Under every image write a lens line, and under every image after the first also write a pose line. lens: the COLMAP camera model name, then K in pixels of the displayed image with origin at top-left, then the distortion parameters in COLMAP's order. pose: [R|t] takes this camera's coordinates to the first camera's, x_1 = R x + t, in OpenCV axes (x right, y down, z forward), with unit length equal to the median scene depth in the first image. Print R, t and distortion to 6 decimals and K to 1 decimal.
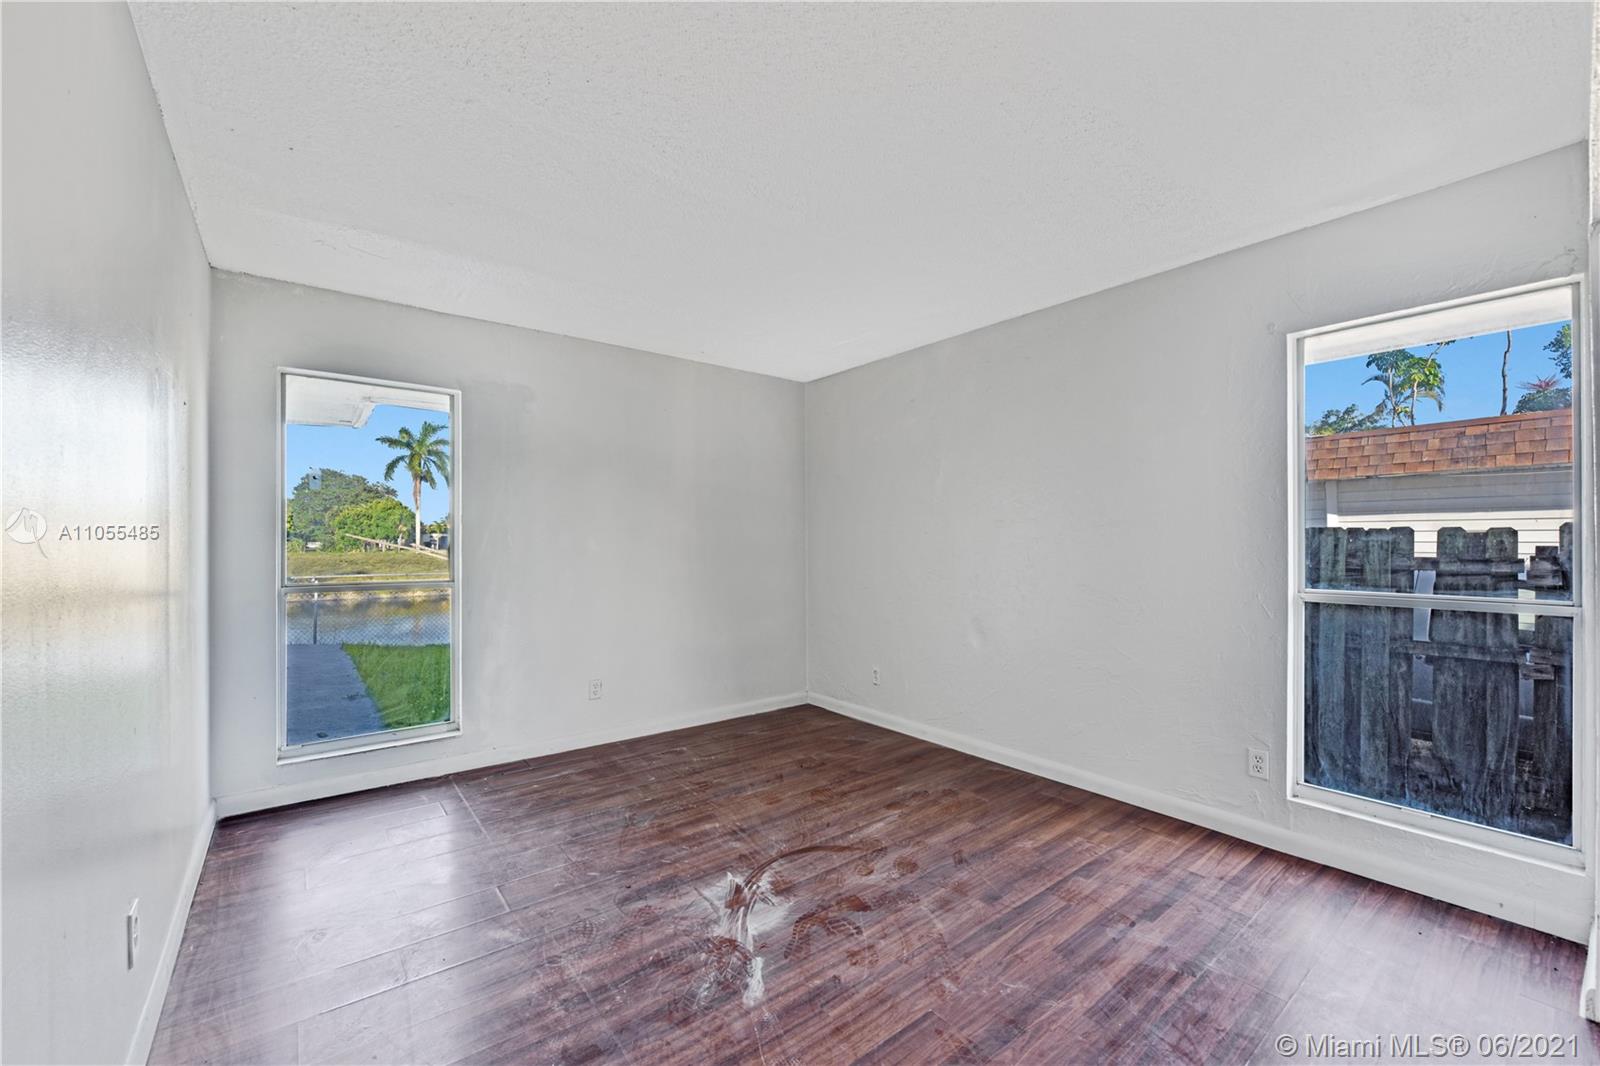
lens RADIAL K [[649.6, 0, 793.6], [0, 649.6, 533.9], [0, 0, 1]] dist [-0.004703, -0.000466]
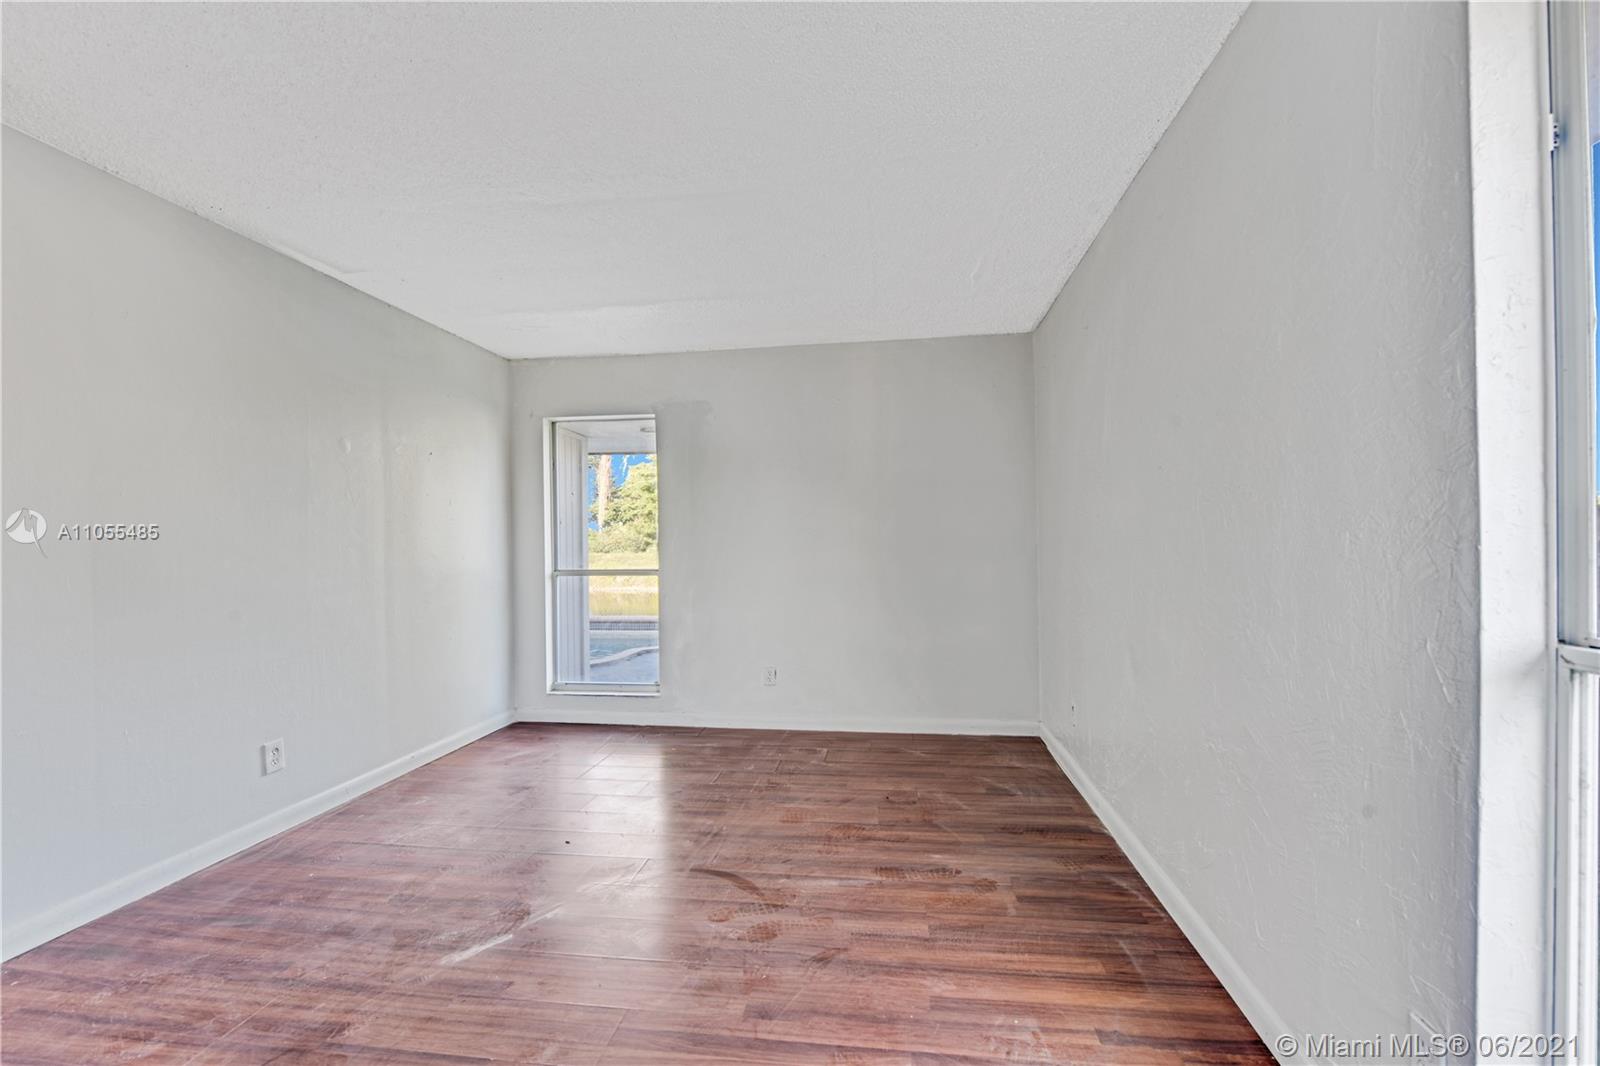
lens RADIAL K [[649.6, 0, 799.1], [0, 649.6, 545.8], [0, 0, 1]] dist [-0.004703, -0.000466]
pose [[0.698275, -0.005091, -0.715812, 0.604878], [0.020872, 0.999694, 0.013251, 0.016258], [0.715525, -0.024193, 0.698168, 0.371178]]
